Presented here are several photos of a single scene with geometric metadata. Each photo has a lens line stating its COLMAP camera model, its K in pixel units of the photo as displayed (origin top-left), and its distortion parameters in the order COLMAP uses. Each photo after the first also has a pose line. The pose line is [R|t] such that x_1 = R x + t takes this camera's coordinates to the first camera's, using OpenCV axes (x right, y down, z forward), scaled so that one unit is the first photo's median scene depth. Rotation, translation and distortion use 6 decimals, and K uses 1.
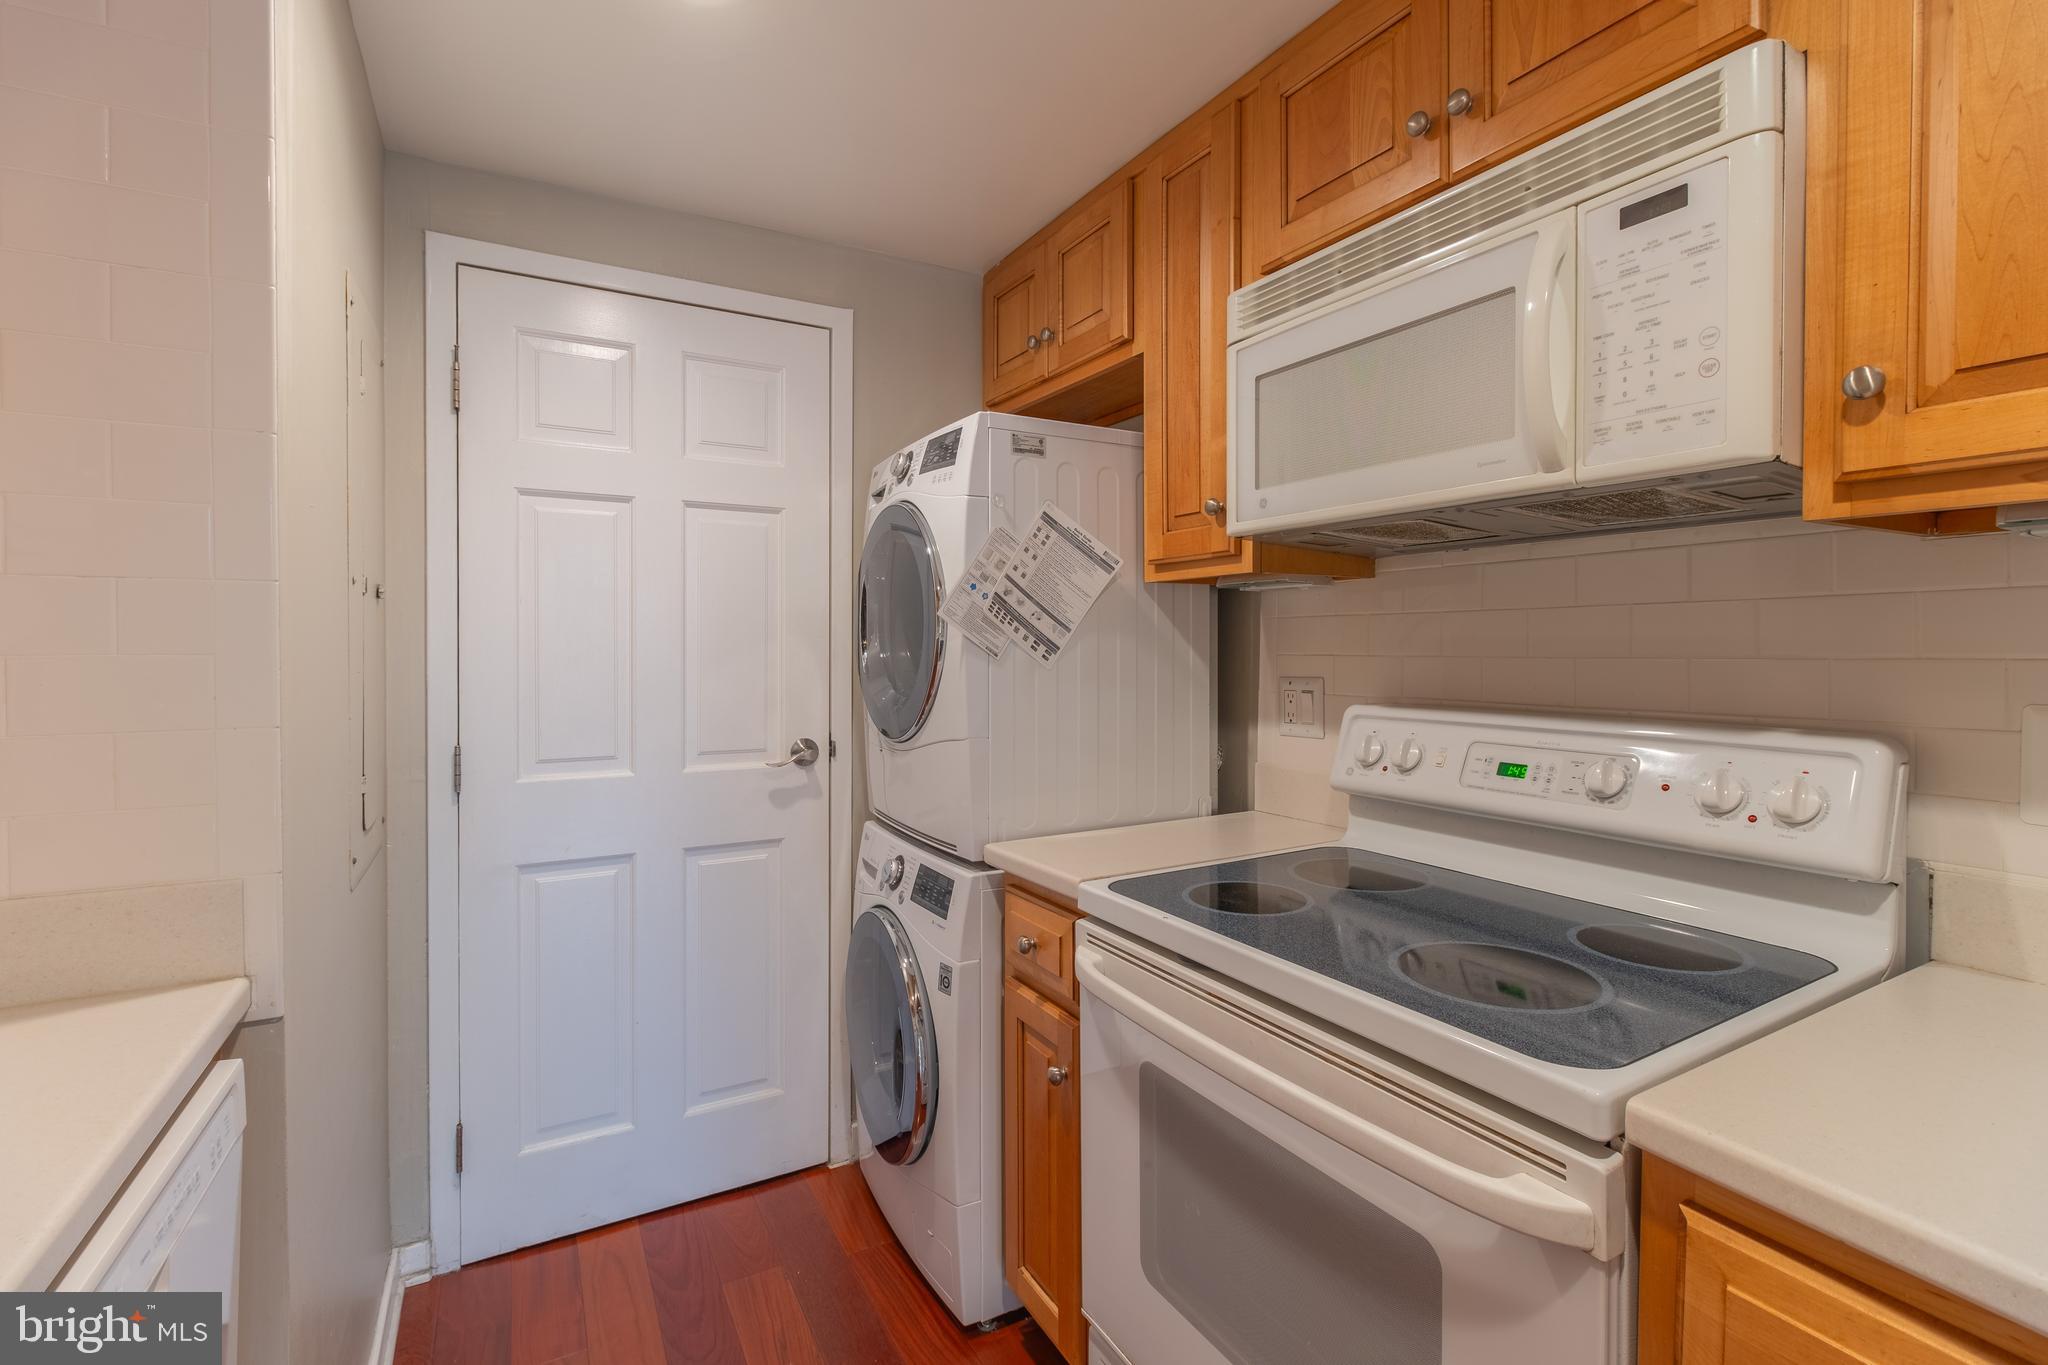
lens RADIAL K [[948.7, 0, 1057.3], [0, 948.7, 661.0], [0, 0, 1]] dist [-0.004407, 0.000082]
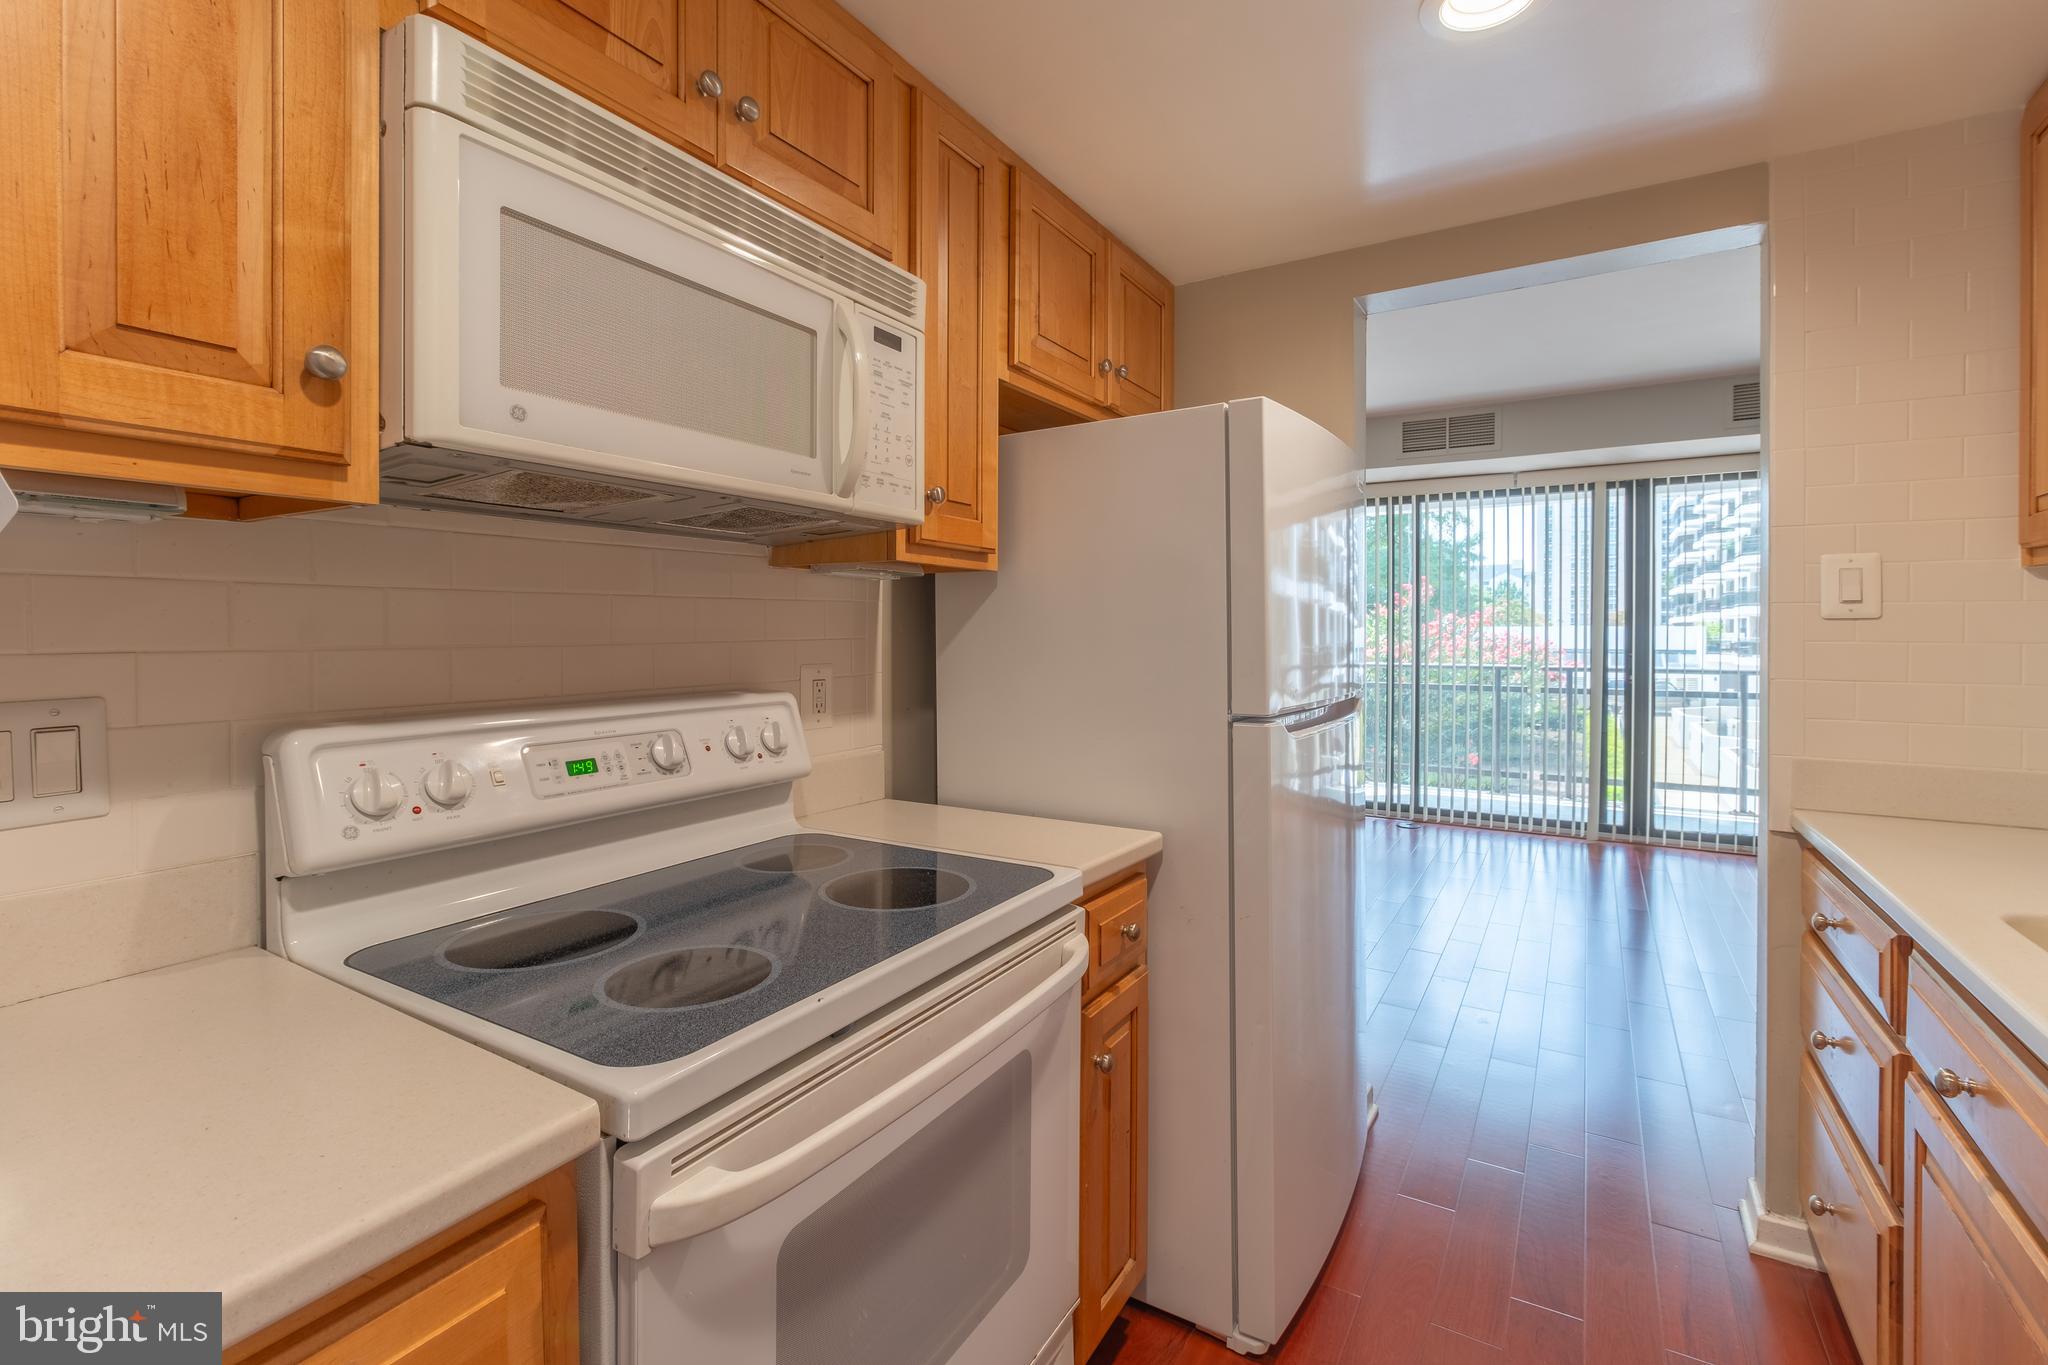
lens RADIAL K [[910.0, 0, 1034.6], [0, 910.0, 643.8], [0, 0, 1]] dist [-0.001857, 0.000168]
pose [[-0.483432, -0.013355, 0.875280, -0.596757], [0.014122, 0.999635, 0.023052, -0.023361], [-0.875268, 0.023505, -0.483067, 1.203755]]
